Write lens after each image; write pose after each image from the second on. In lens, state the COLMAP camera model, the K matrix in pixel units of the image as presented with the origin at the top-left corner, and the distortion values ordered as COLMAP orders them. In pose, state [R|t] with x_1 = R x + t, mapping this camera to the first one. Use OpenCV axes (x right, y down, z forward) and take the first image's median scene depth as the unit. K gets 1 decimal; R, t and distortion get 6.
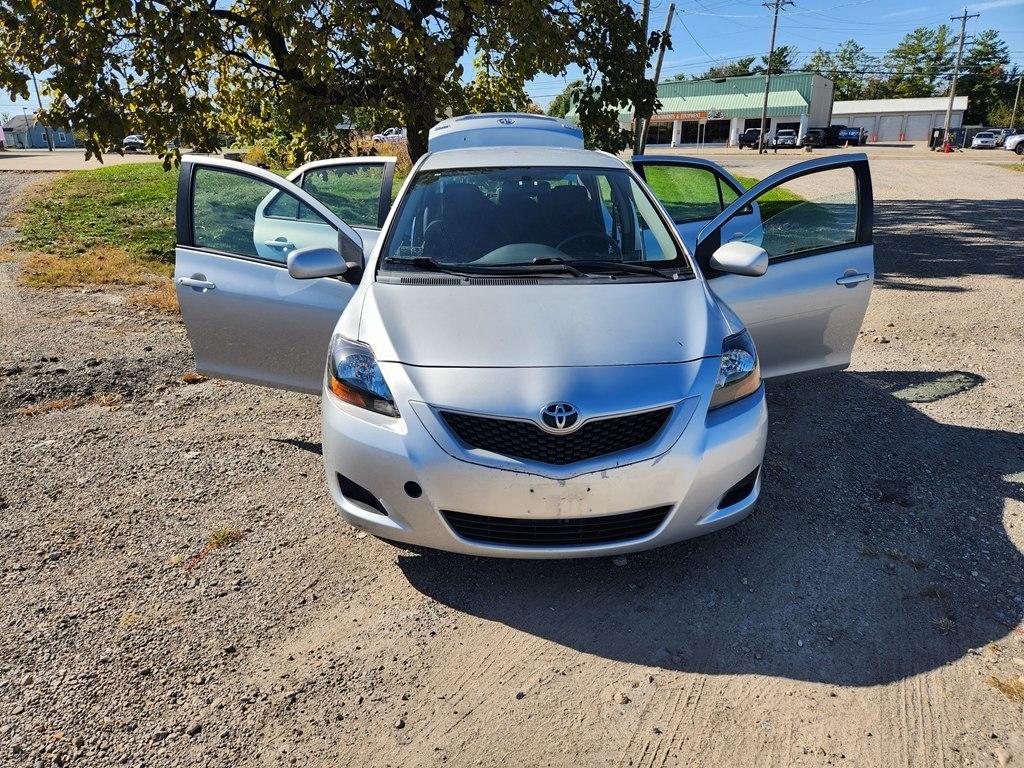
lens RADIAL K [[689.3, 0, 505.2], [0, 689.3, 396.9], [0, 0, 1]] dist [0.065149, -0.052814]
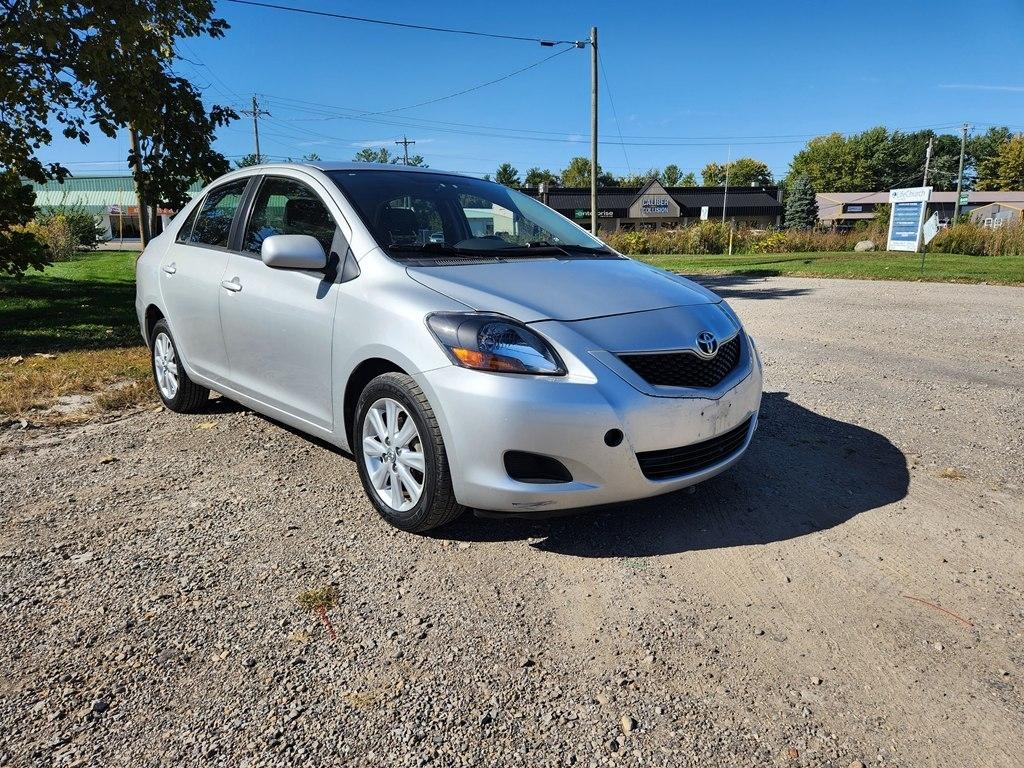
lens RADIAL K [[689.3, 0, 522.6], [0, 689.3, 380.3], [0, 0, 1]] dist [0.065149, -0.052814]
pose [[0.758213, -0.128690, 0.639181, -0.774376], [0.224401, 0.971943, -0.070503, 0.086657], [-0.612174, 0.196889, 0.765818, 0.284828]]
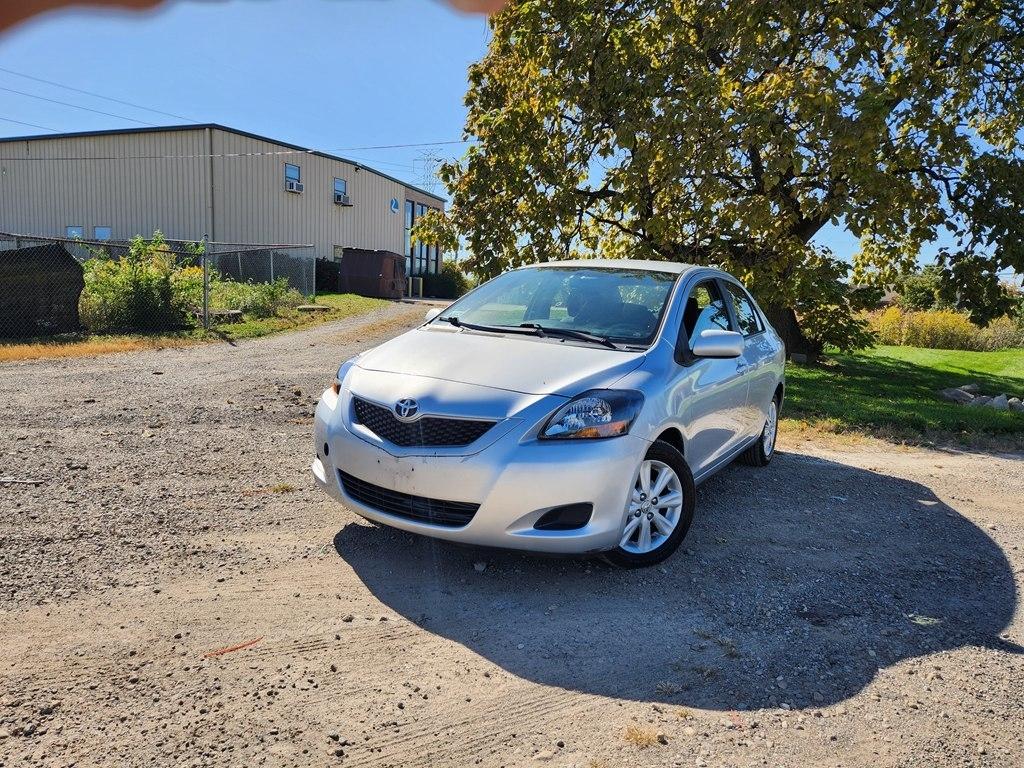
lens RADIAL K [[689.3, 0, 511.5], [0, 689.3, 388.3], [0, 0, 1]] dist [0.065149, -0.052814]
pose [[0.828590, 0.128486, -0.544913, 0.835219], [-0.254213, 0.953532, -0.161718, 0.133925], [0.498814, 0.272521, 0.822750, 0.006721]]
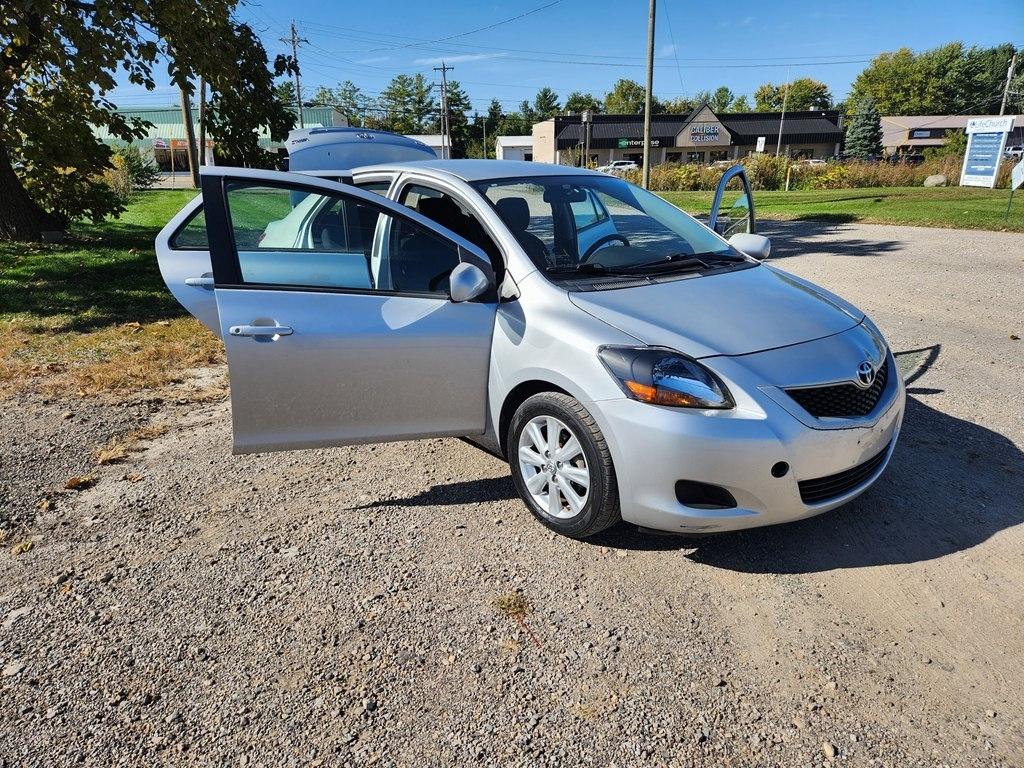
lens RADIAL K [[689.3, 0, 507.0], [0, 689.3, 389.6], [0, 0, 1]] dist [0.065149, -0.052814]
pose [[0.803074, -0.182548, 0.567229, -0.949529], [0.208693, 0.977792, 0.019213, -0.081857], [-0.558140, 0.102947, 0.823336, 0.320391]]
